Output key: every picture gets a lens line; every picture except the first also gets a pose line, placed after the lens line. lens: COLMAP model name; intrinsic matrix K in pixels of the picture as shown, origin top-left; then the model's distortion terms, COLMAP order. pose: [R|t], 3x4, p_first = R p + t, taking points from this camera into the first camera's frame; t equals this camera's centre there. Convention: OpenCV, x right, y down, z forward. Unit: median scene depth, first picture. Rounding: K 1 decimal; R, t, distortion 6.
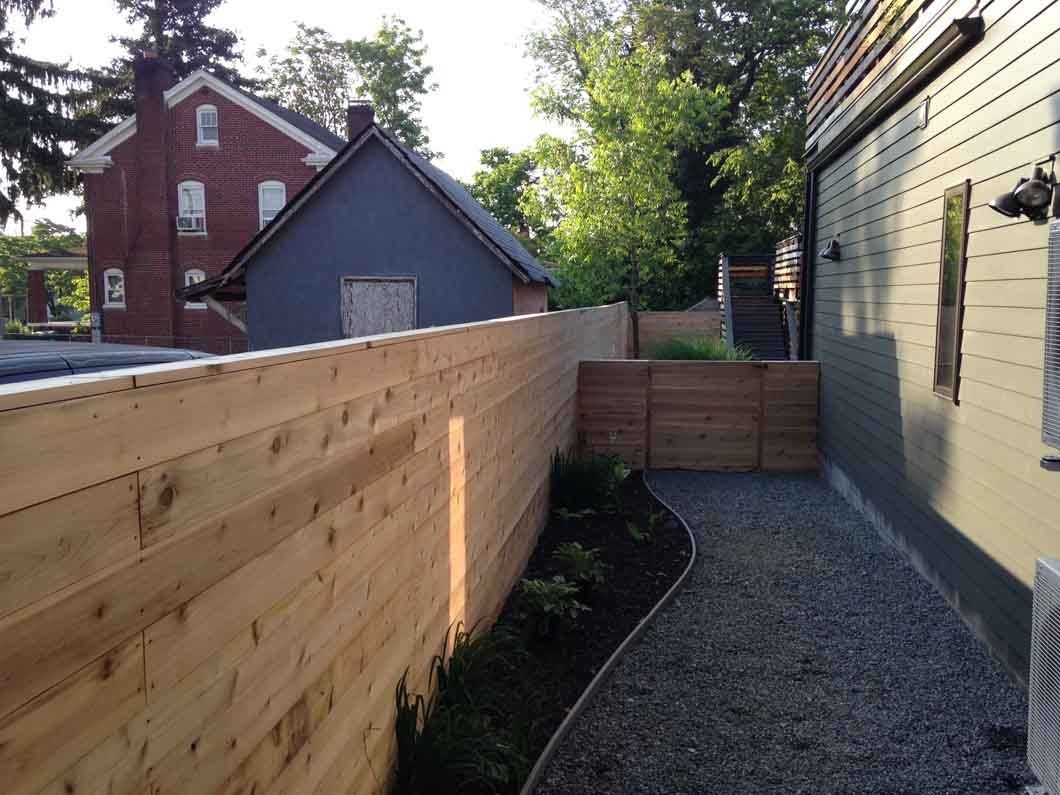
lens RADIAL K [[855.9, 0, 525.0], [0, 855.9, 396.5], [0, 0, 1]] dist [0.064135, -0.003260]
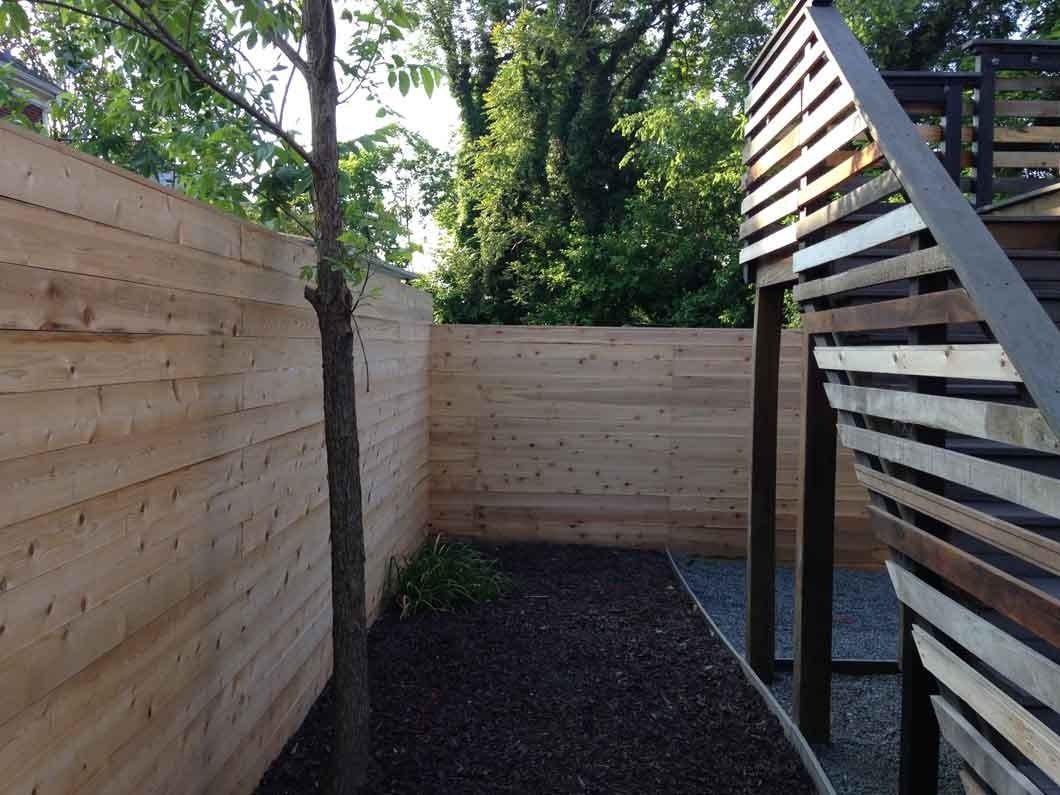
lens RADIAL K [[855.9, 0, 525.0], [0, 855.9, 396.5], [0, 0, 1]] dist [0.064135, -0.003260]
pose [[0.992209, 0.003219, 0.124541, 0.058946], [0.003662, 0.998481, -0.054983, -0.030225], [-0.124529, 0.055011, 0.990690, 0.346924]]
